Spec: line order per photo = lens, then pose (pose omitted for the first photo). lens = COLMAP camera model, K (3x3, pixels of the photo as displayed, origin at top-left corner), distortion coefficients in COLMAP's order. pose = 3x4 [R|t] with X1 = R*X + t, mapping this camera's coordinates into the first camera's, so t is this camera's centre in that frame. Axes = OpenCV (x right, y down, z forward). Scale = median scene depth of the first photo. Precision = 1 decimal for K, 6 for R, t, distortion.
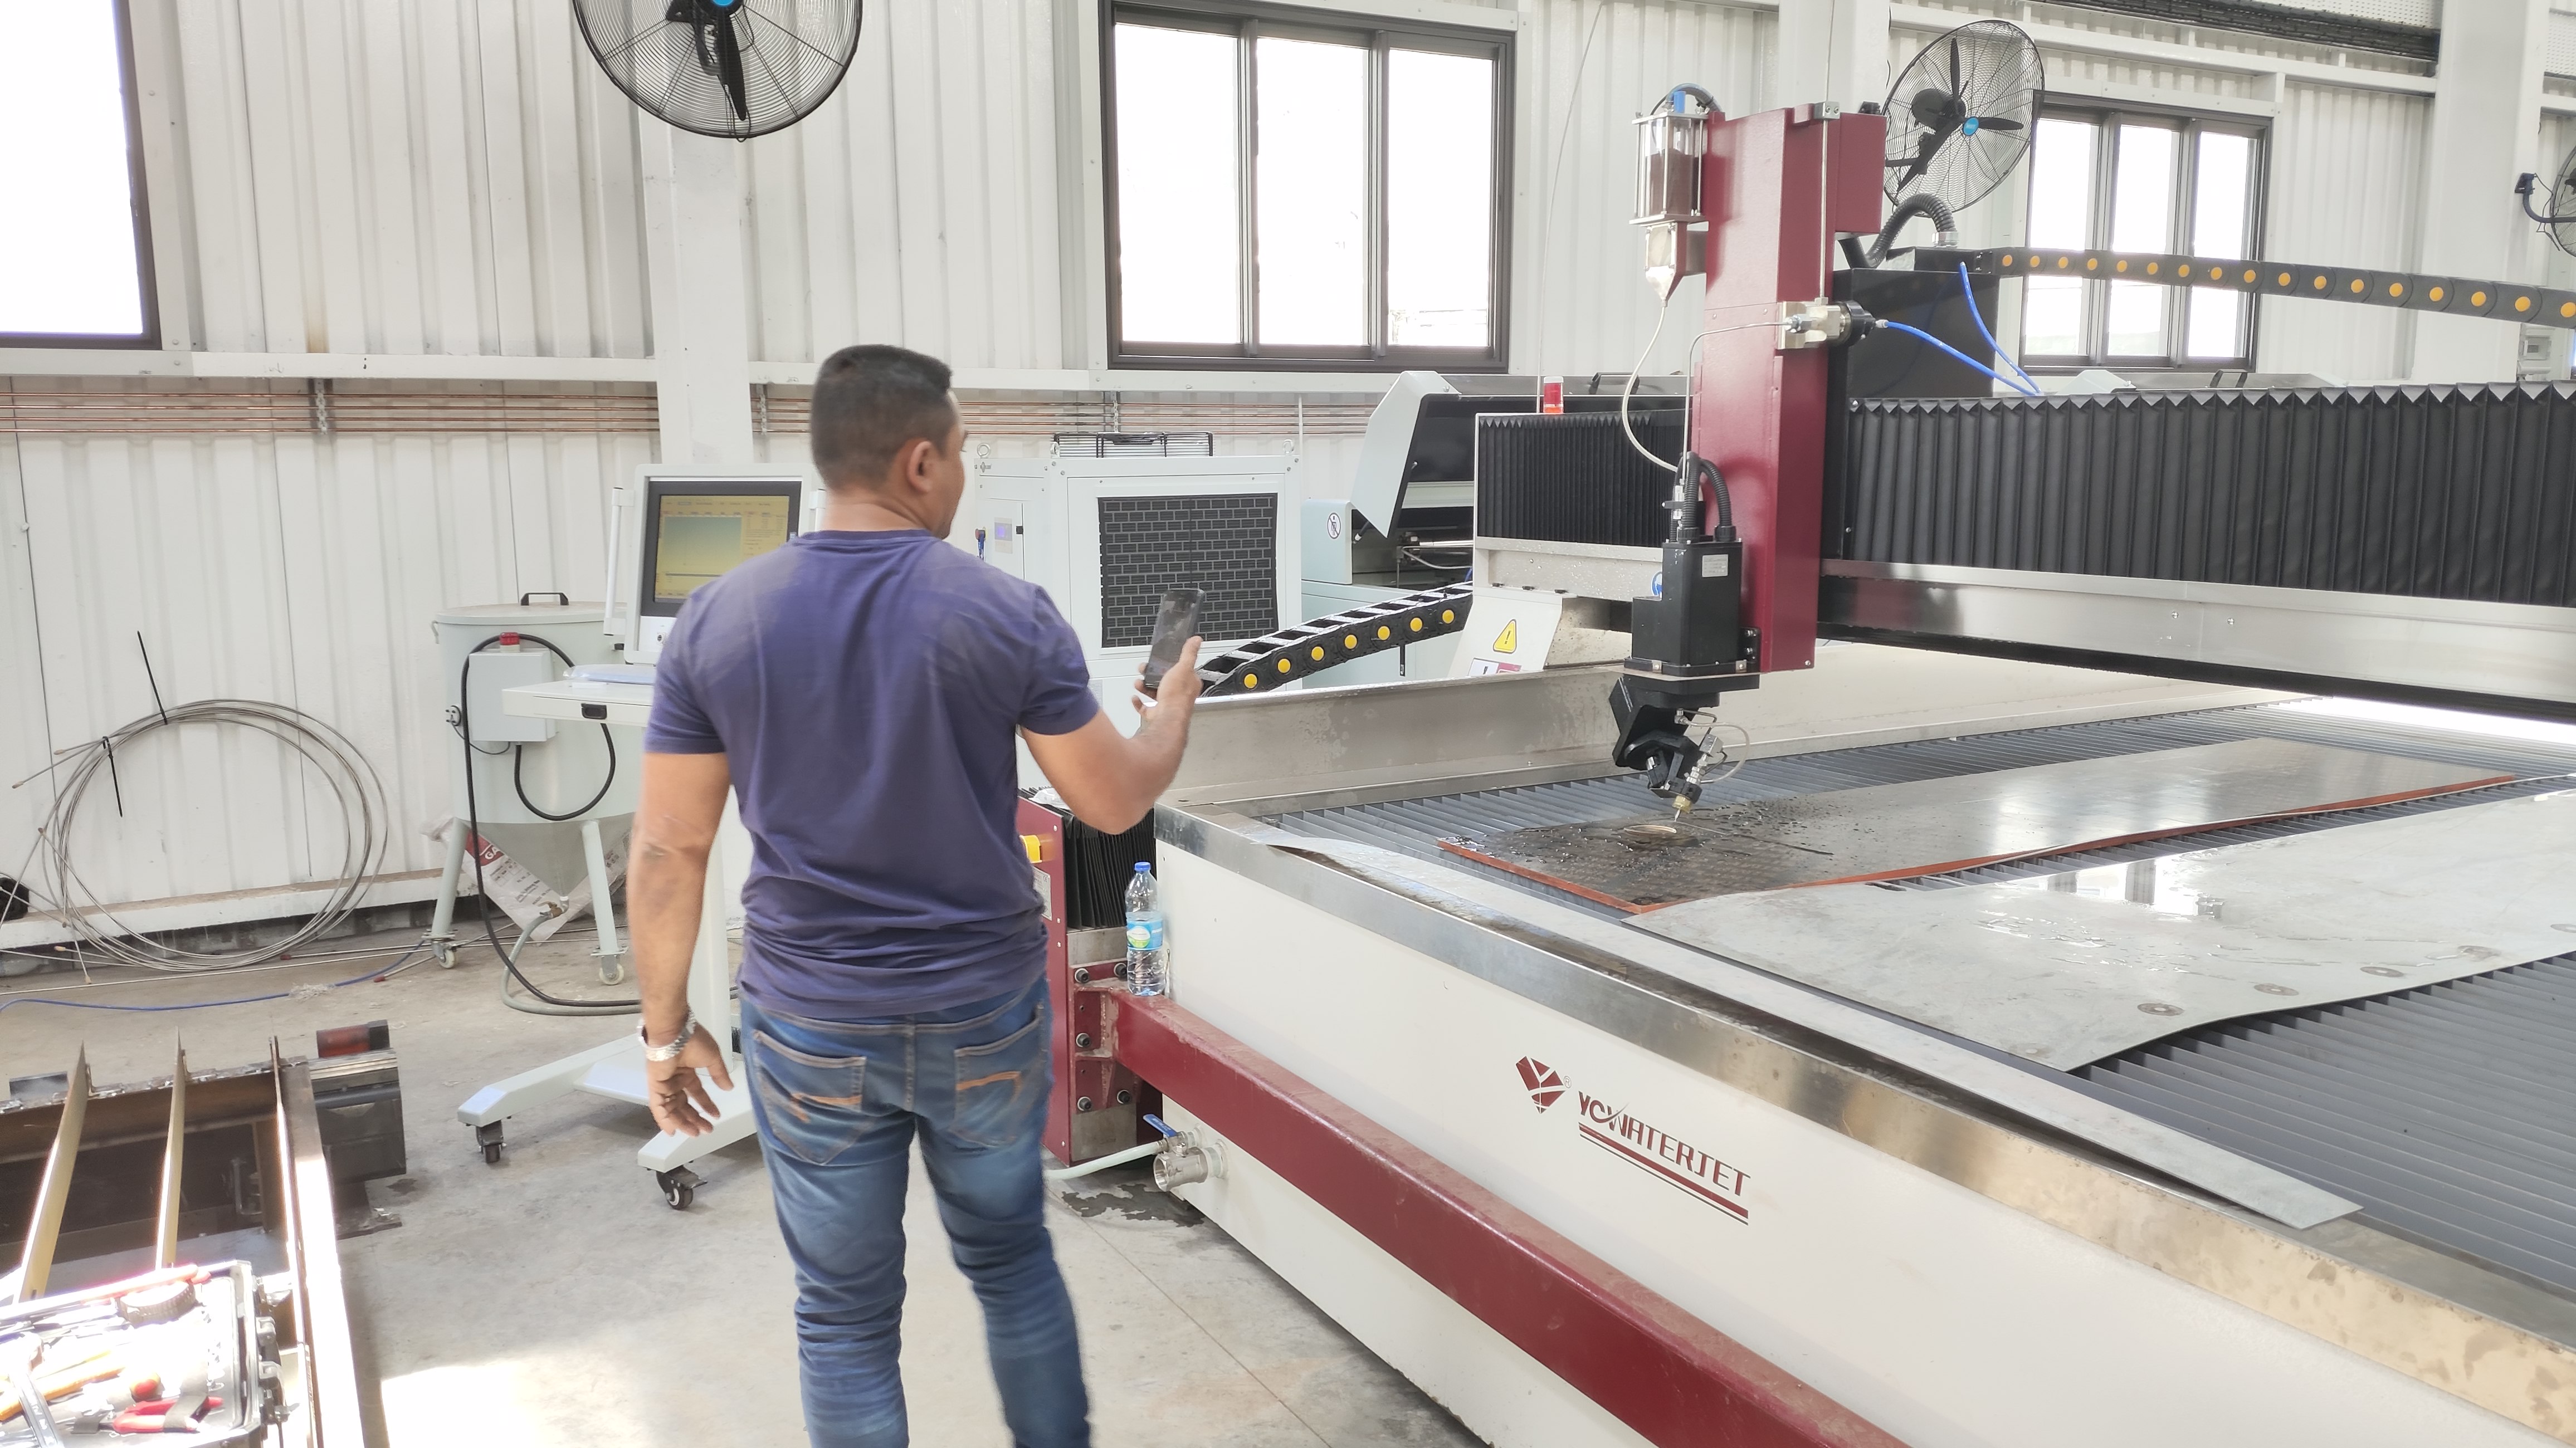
lens RADIAL K [[1914.8, 0, 1252.9], [0, 1914.8, 726.7], [0, 0, 1]] dist [0.091684, -0.126818]
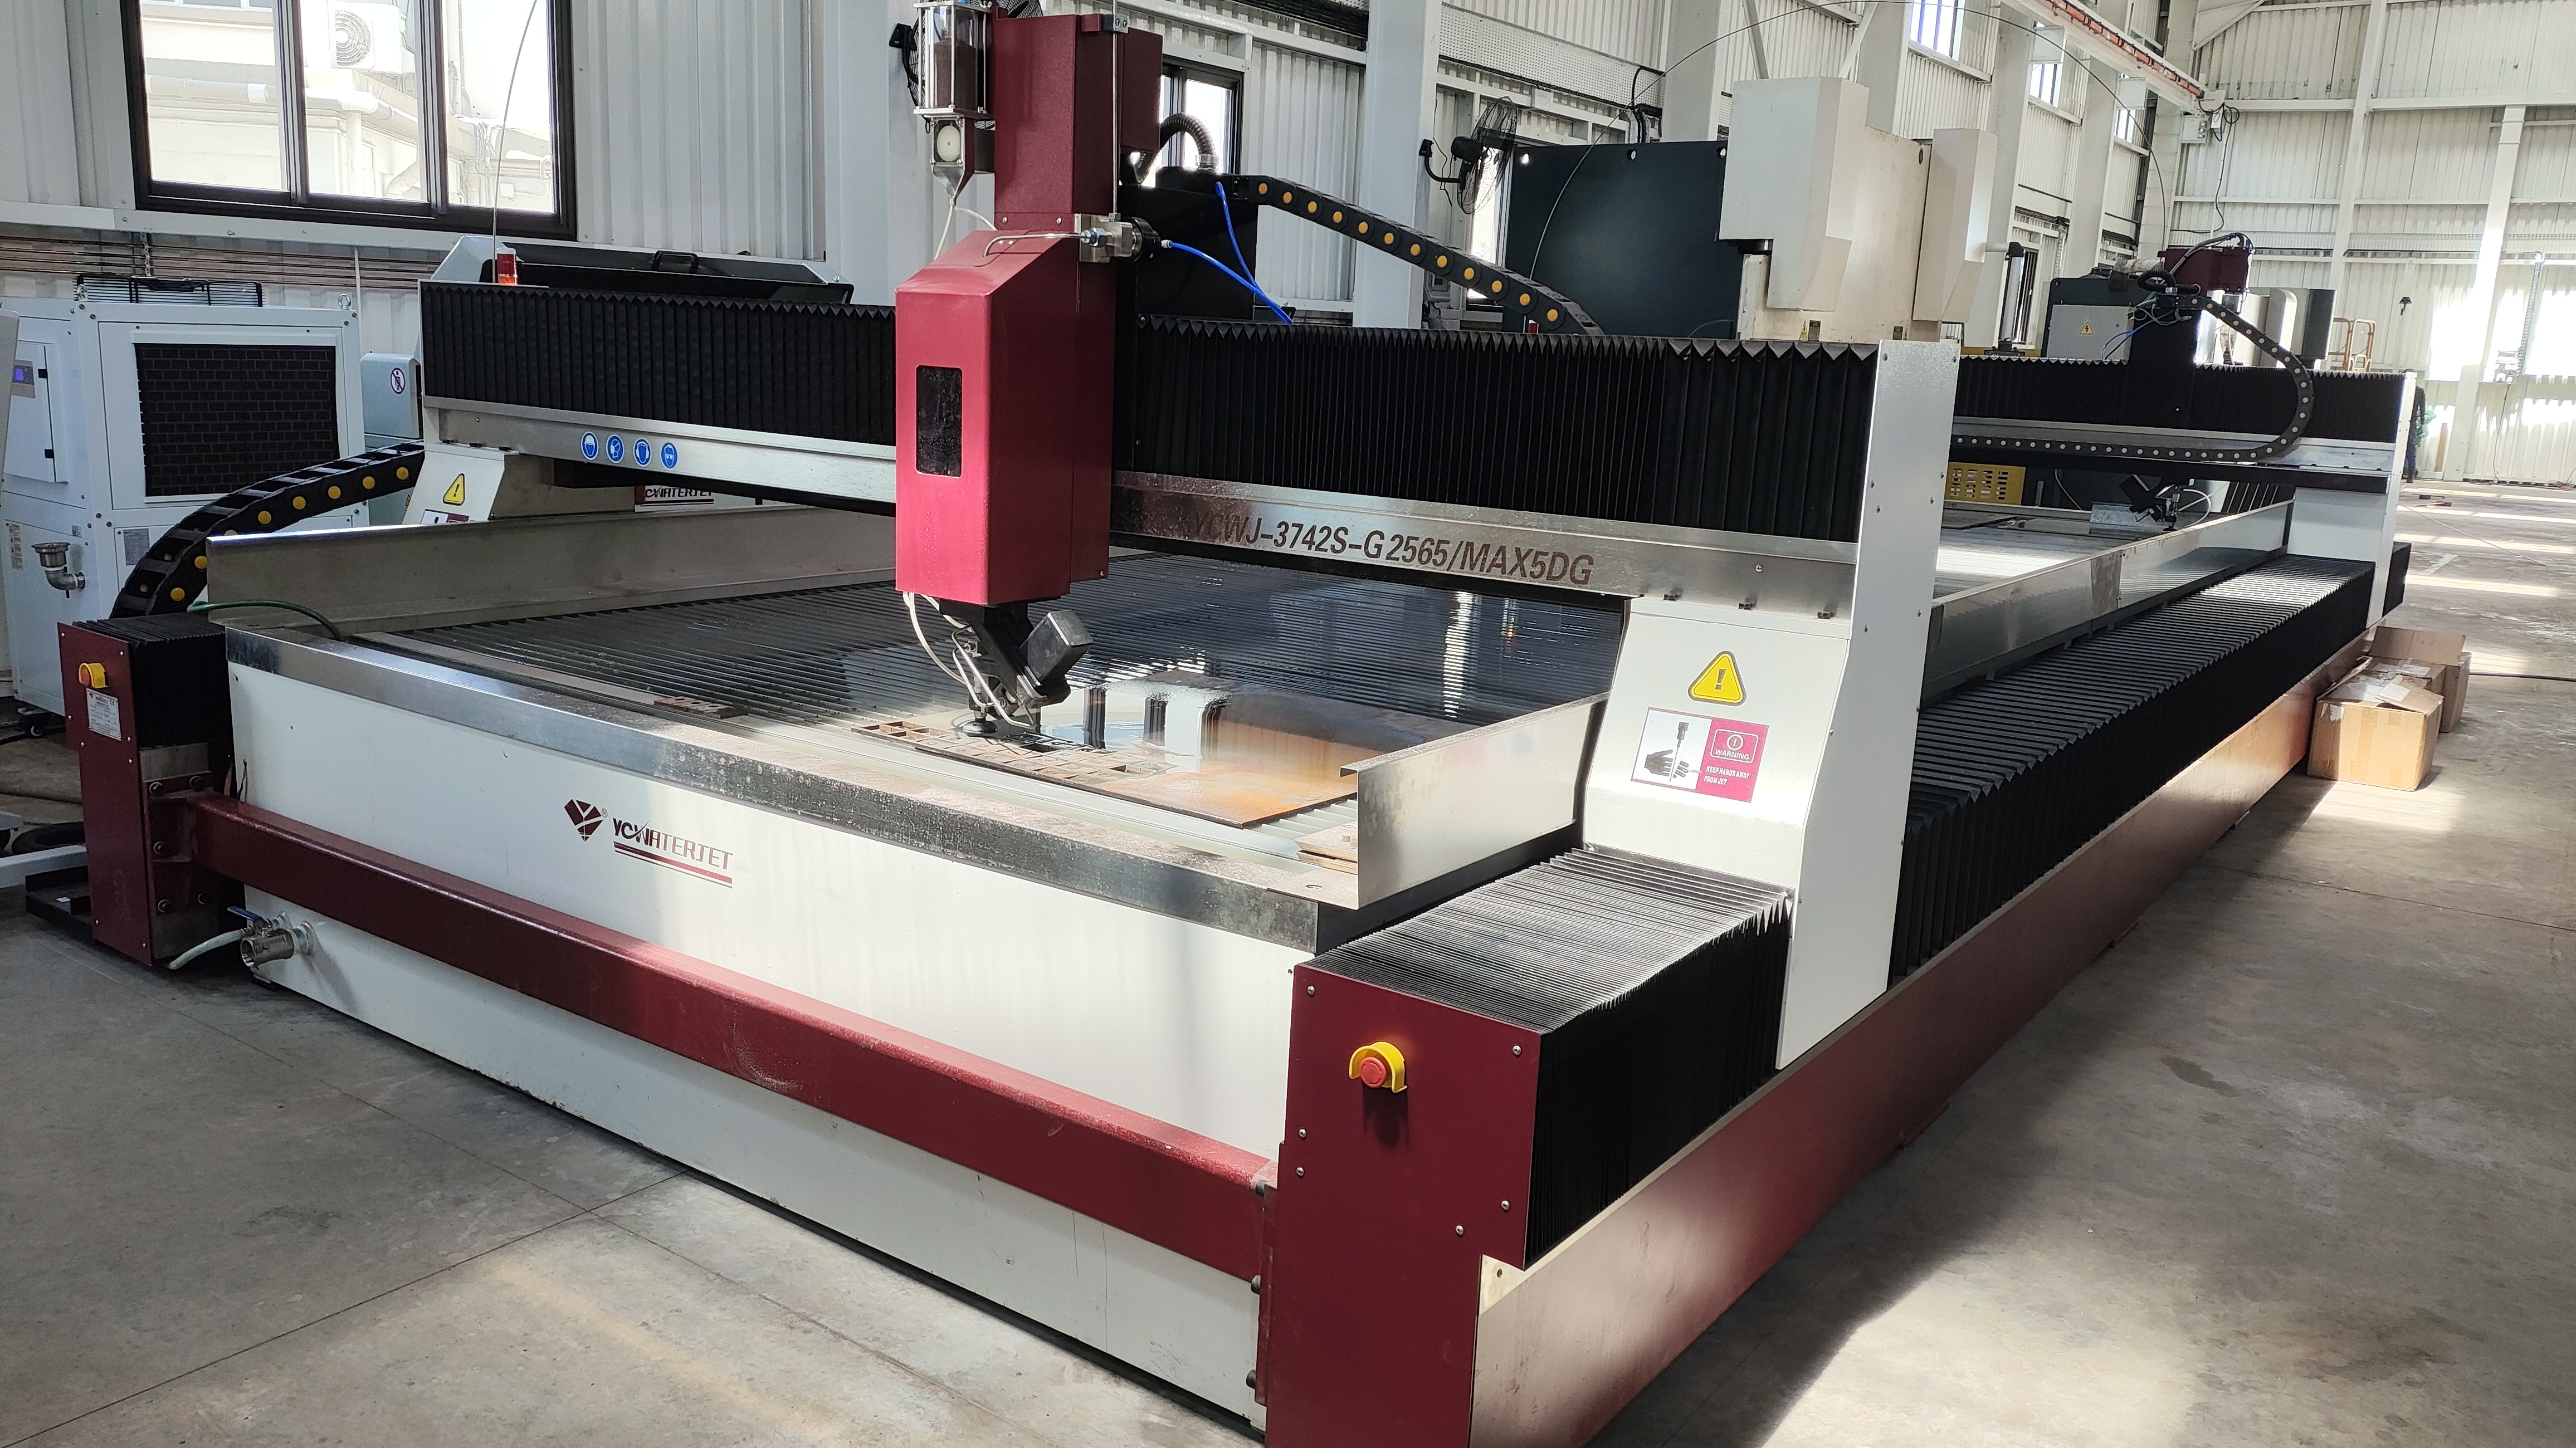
lens RADIAL K [[1914.8, 0, 1286.1], [0, 1914.8, 715.0], [0, 0, 1]] dist [0.091684, -0.126818]
pose [[0.894891, -0.039502, 0.444533, -0.002769], [0.012864, 0.997944, 0.062783, 0.017147], [-0.446099, -0.050465, 0.893560, -0.174606]]
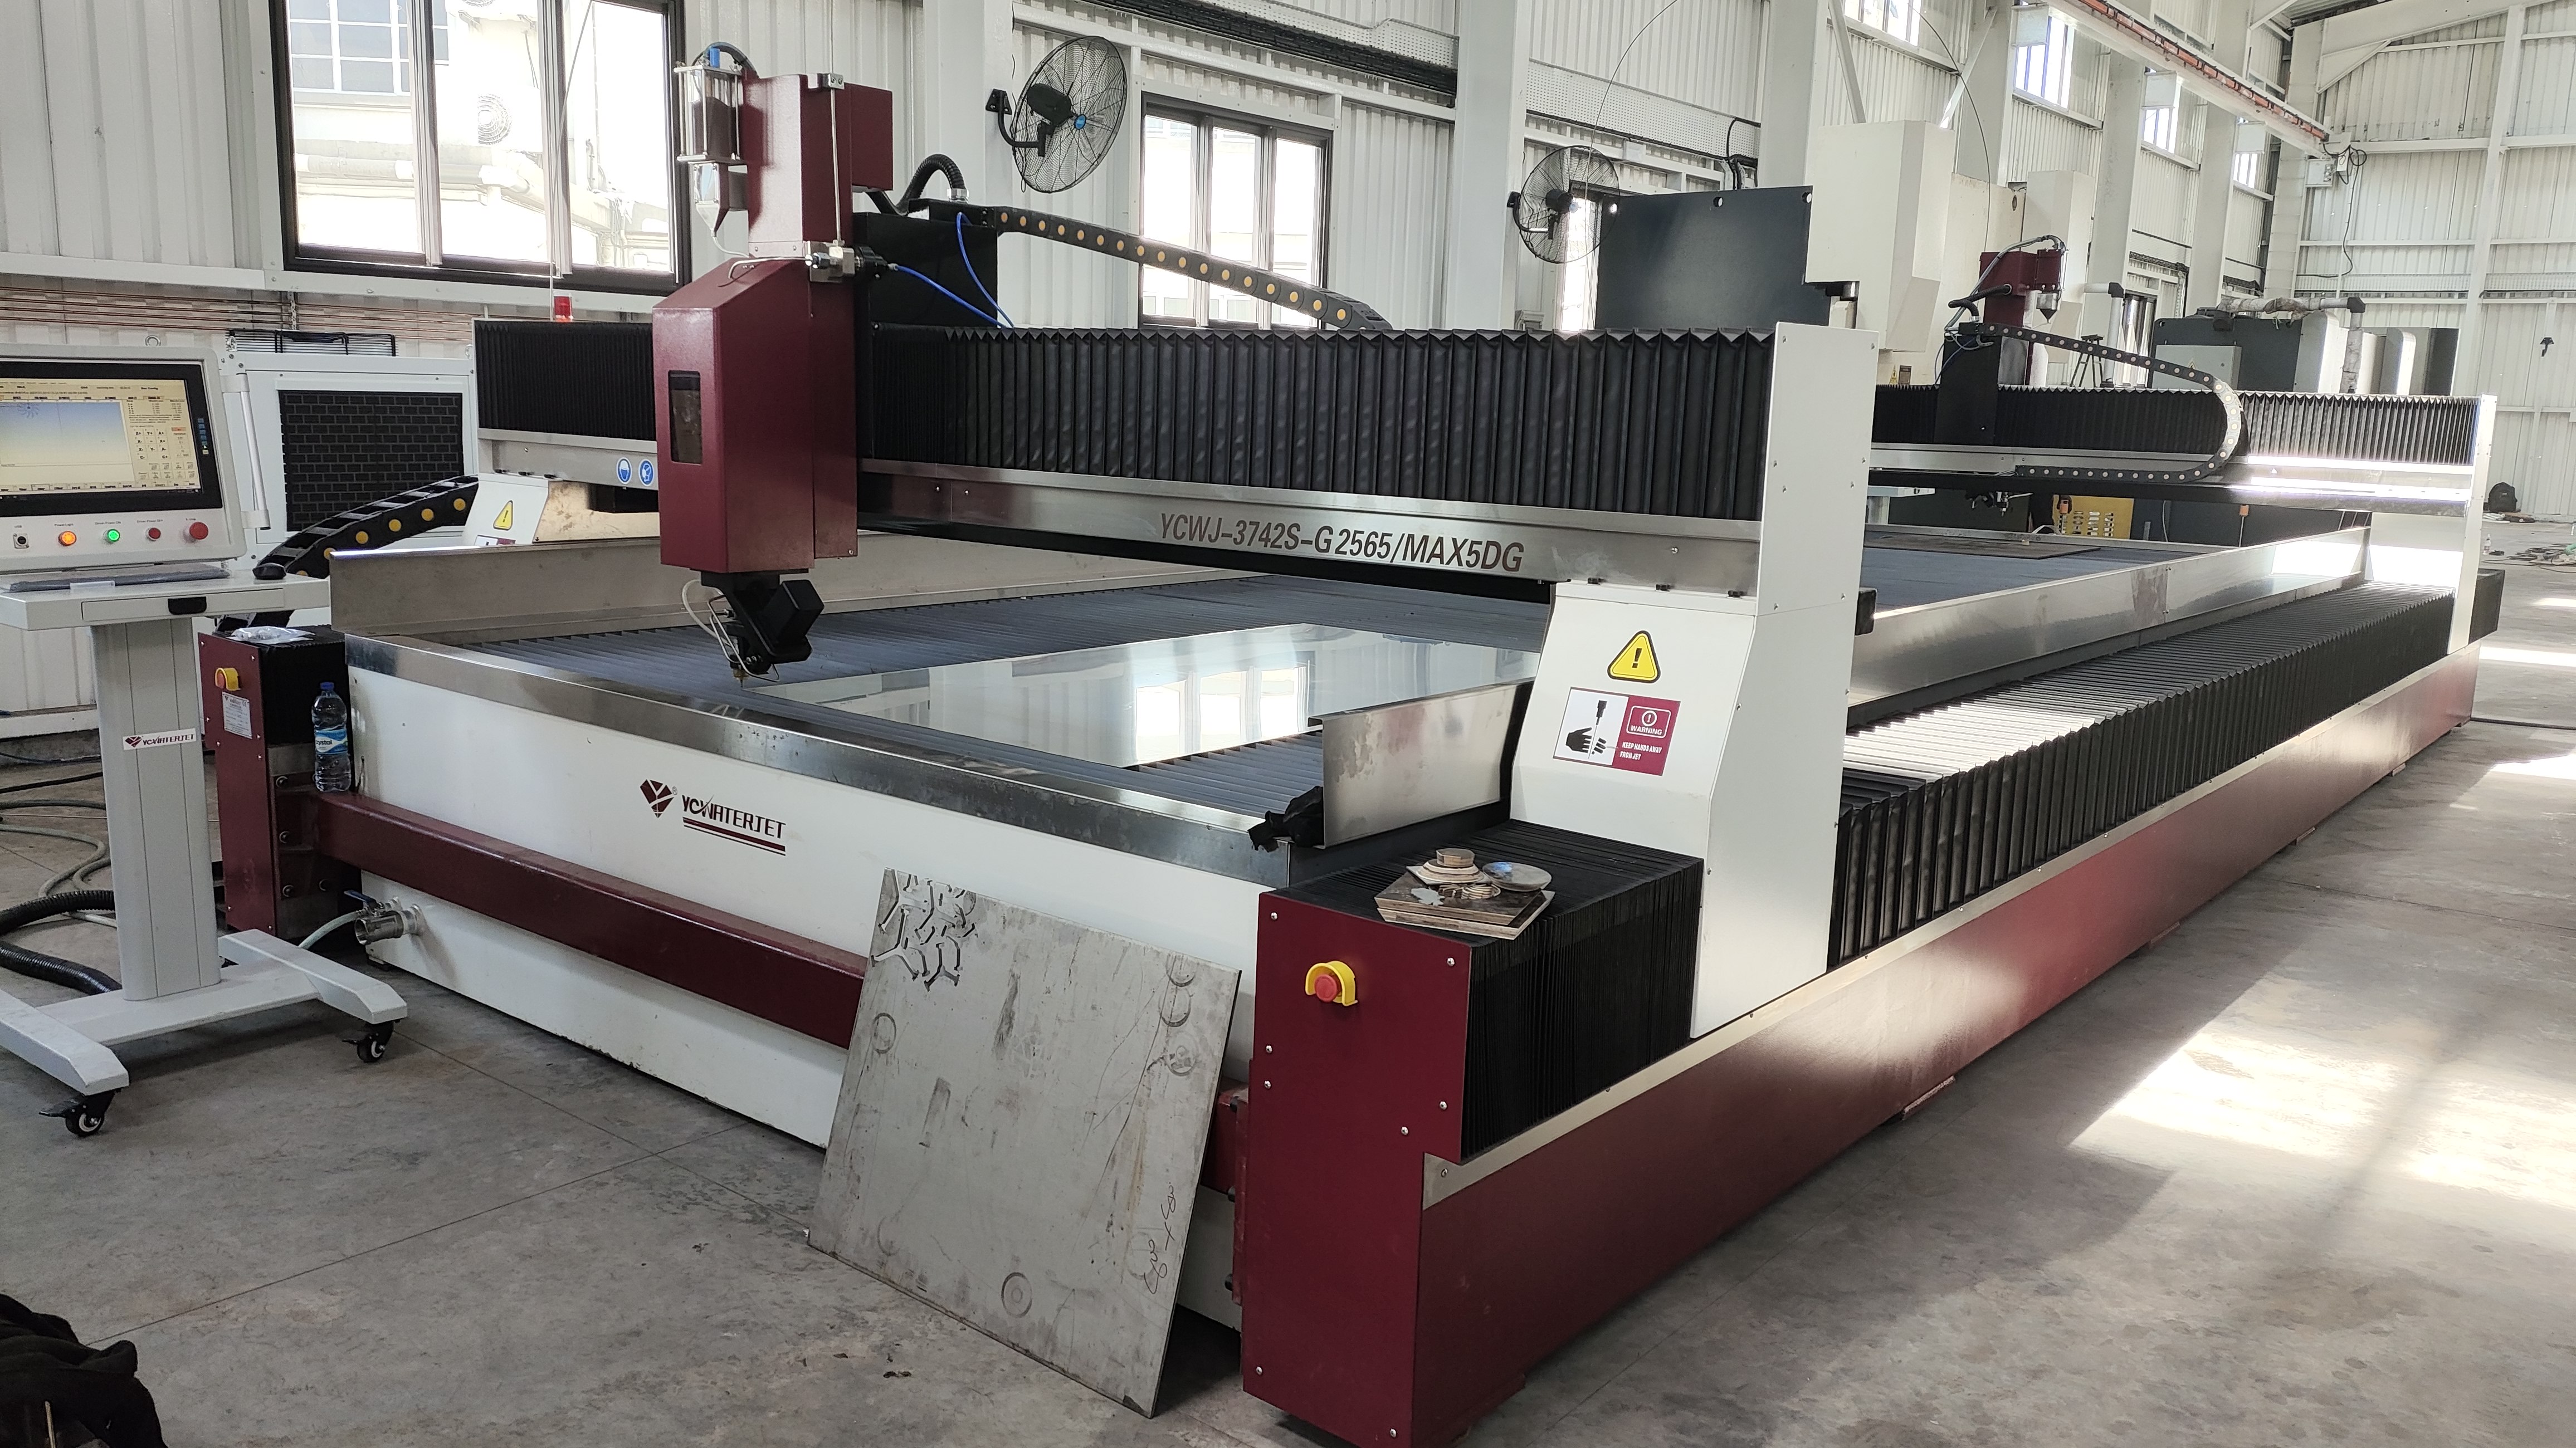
lens RADIAL K [[1914.8, 0, 1285.3], [0, 1914.8, 719.5], [0, 0, 1]] dist [0.091684, -0.126818]
pose [[0.921465, -0.028888, 0.387385, 0.011201], [0.018124, 0.999342, 0.031410, 0.040901], [-0.388038, -0.021922, 0.921383, -0.224813]]
